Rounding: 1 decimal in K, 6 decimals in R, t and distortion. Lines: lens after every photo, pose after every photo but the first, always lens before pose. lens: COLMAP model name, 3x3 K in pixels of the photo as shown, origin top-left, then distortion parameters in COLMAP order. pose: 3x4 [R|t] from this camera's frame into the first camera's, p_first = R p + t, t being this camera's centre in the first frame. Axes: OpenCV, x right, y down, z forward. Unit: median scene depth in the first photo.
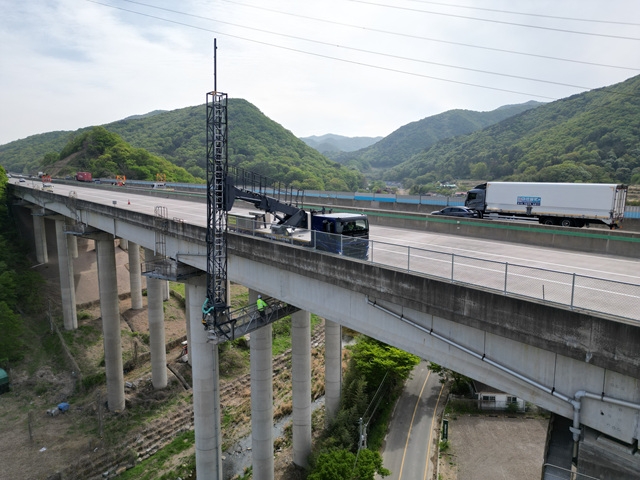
lens RADIAL K [[448.7, 0, 320.0], [0, 448.7, 240.0], [0, 0, 1]] dist [0.061406, -0.051676]
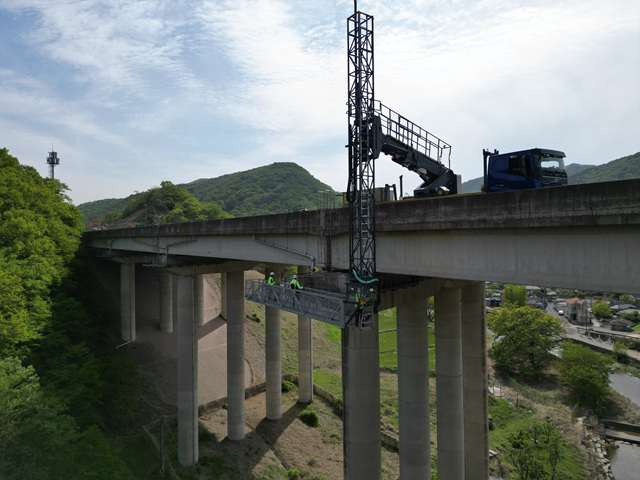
lens RADIAL K [[448.7, 0, 320.0], [0, 448.7, 240.0], [0, 0, 1]] dist [0.061406, -0.051676]
pose [[0.997600, -0.007802, -0.068803, -0.358349], [-0.002233, 0.989491, -0.144576, -0.003713], [0.069208, 0.144382, 0.987099, 0.421039]]
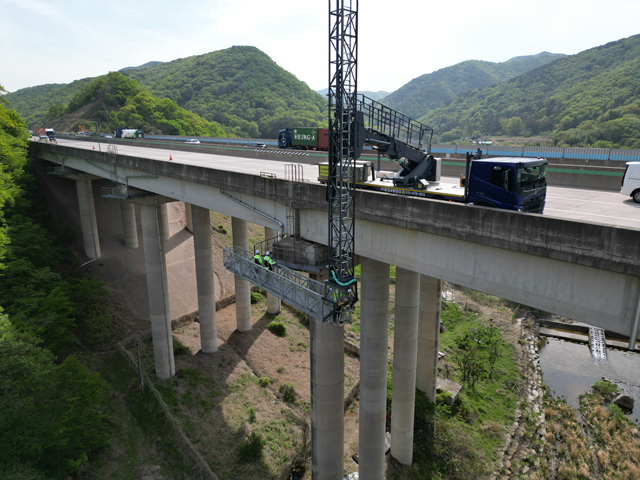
lens RADIAL K [[448.7, 0, 320.0], [0, 448.7, 240.0], [0, 0, 1]] dist [0.061406, -0.051676]
pose [[0.999962, -0.003337, 0.008053, -0.360156], [0.002586, 0.995794, 0.091584, -0.052555], [-0.008324, -0.091559, 0.995765, 0.416015]]
